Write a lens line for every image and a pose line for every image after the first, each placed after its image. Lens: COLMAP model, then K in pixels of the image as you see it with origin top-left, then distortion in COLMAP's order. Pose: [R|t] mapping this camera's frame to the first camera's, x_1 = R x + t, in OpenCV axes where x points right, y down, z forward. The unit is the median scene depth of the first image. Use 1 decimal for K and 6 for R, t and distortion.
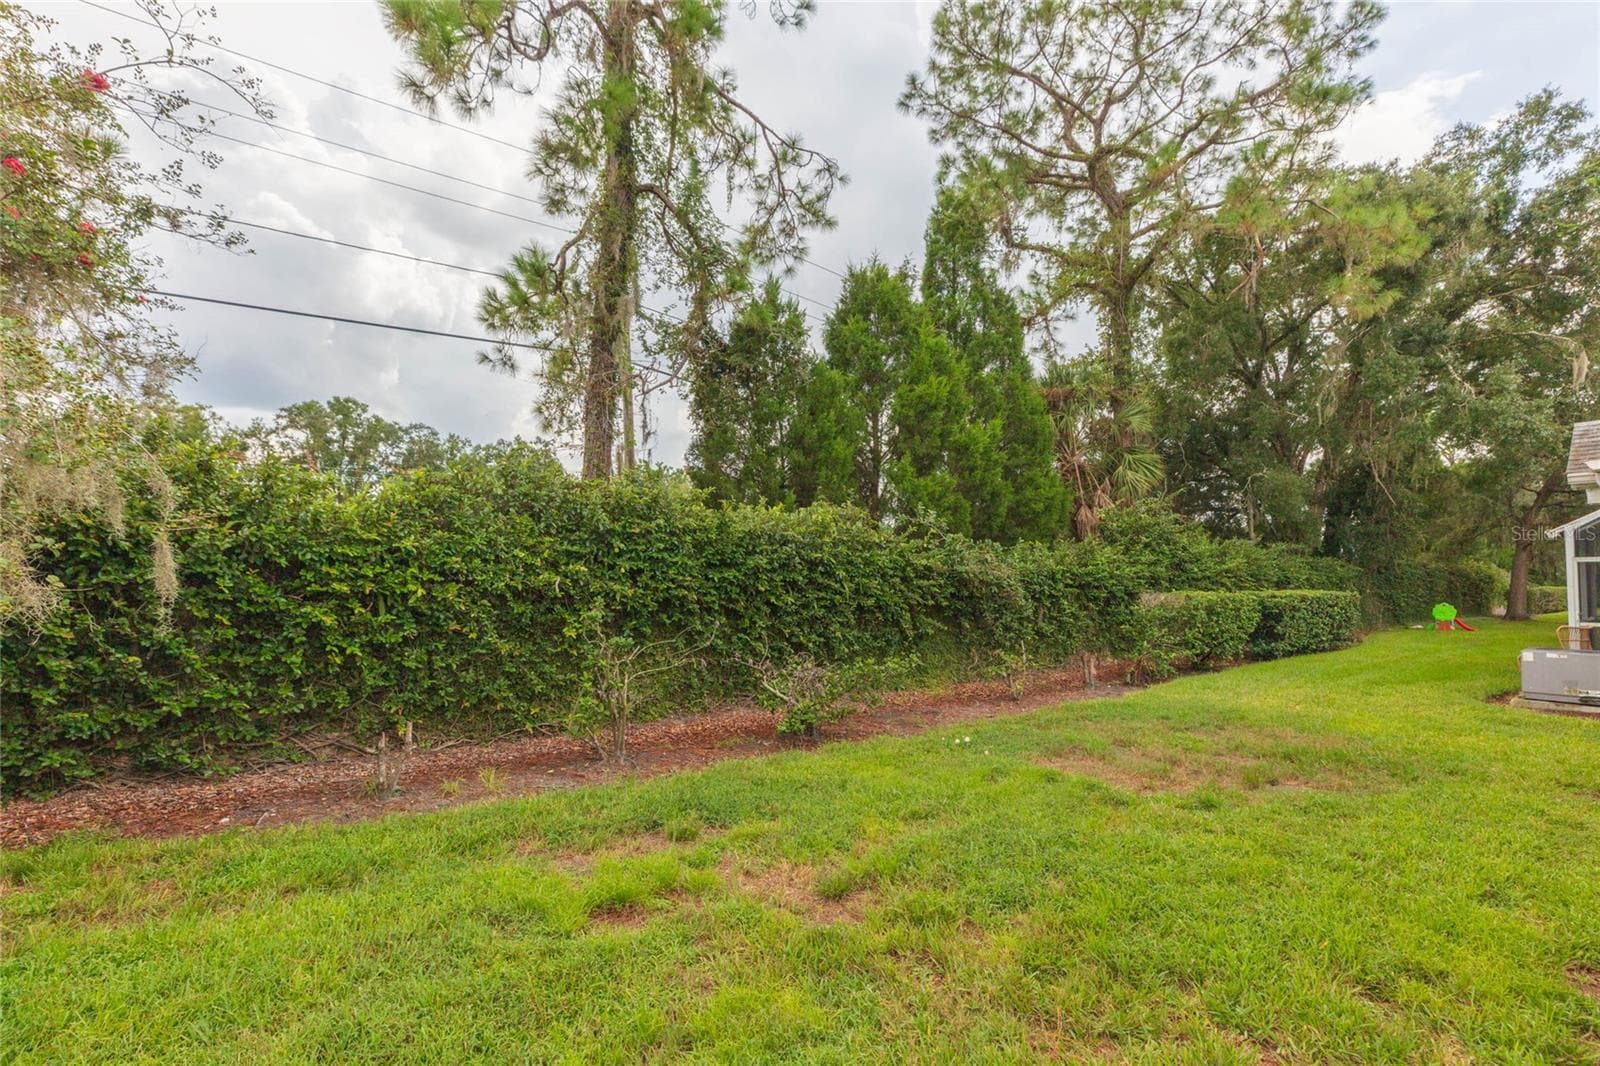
lens RADIAL K [[724.9, 0, 789.7], [0, 724.9, 602.1], [0, 0, 1]] dist [0.002016, -0.000945]
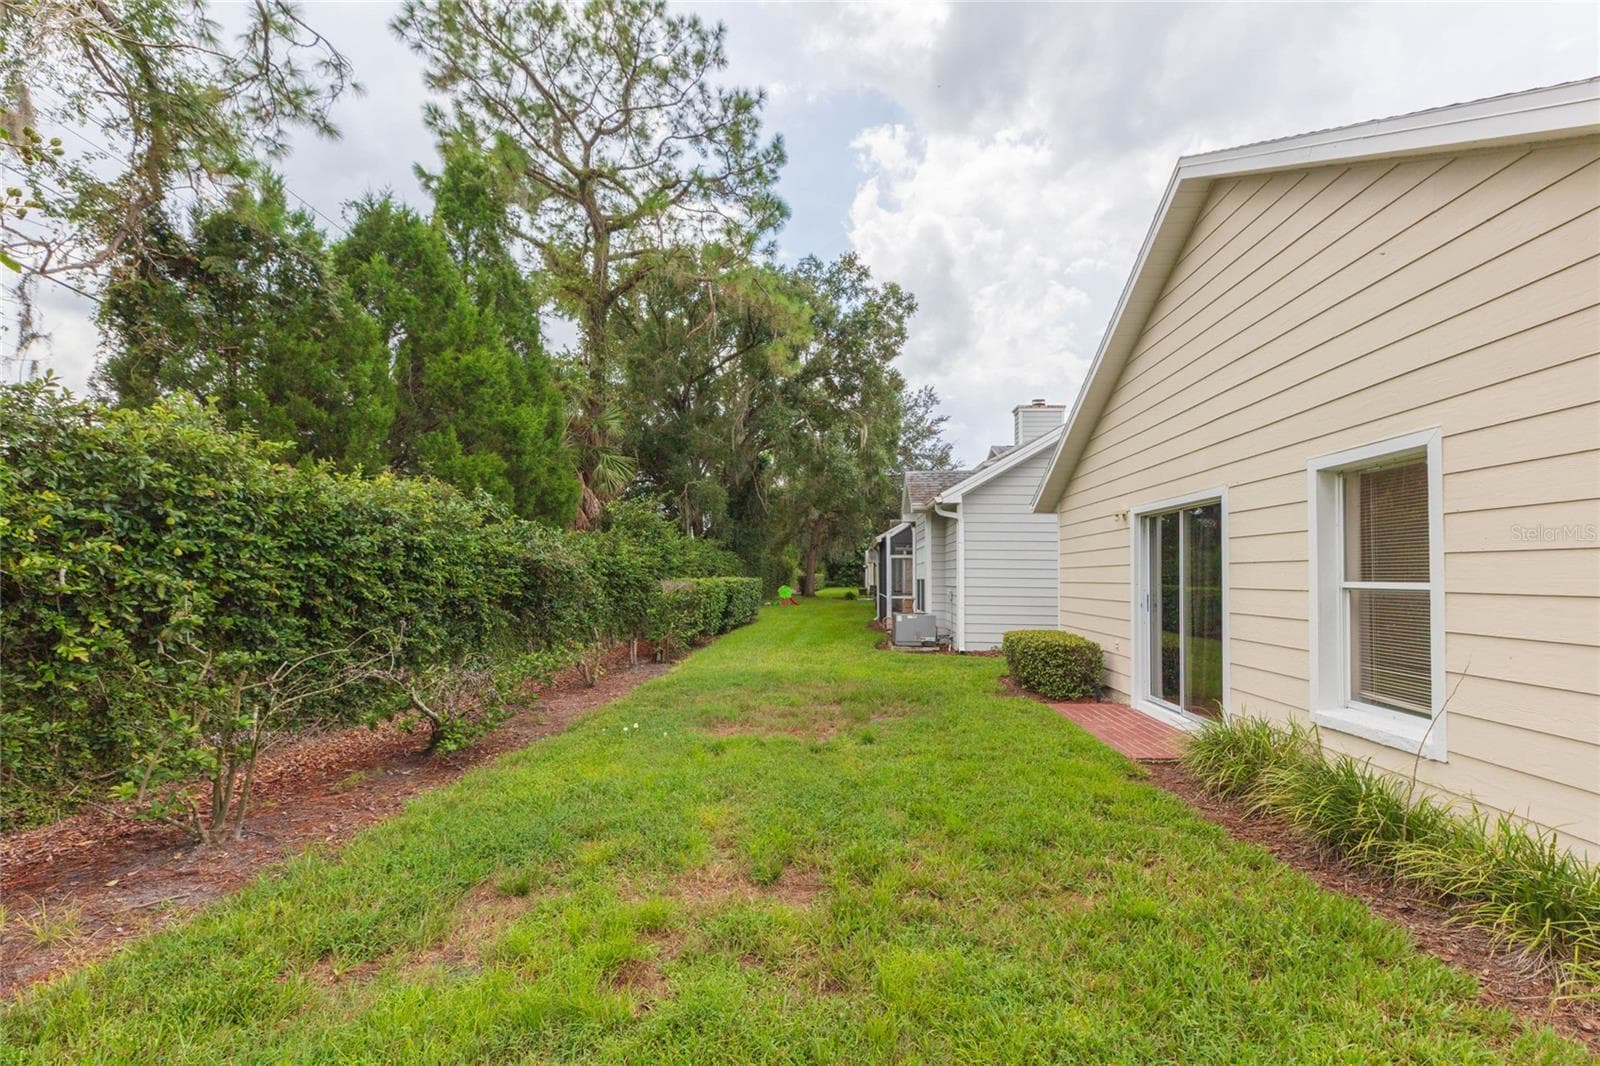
lens RADIAL K [[724.9, 0, 782.8], [0, 724.9, 572.2], [0, 0, 1]] dist [0.002016, -0.000945]
pose [[0.676430, -0.000834, 0.736506, -0.218503], [0.019895, 0.999655, -0.017140, -0.002152], [-0.736238, 0.026247, 0.676213, 0.095505]]
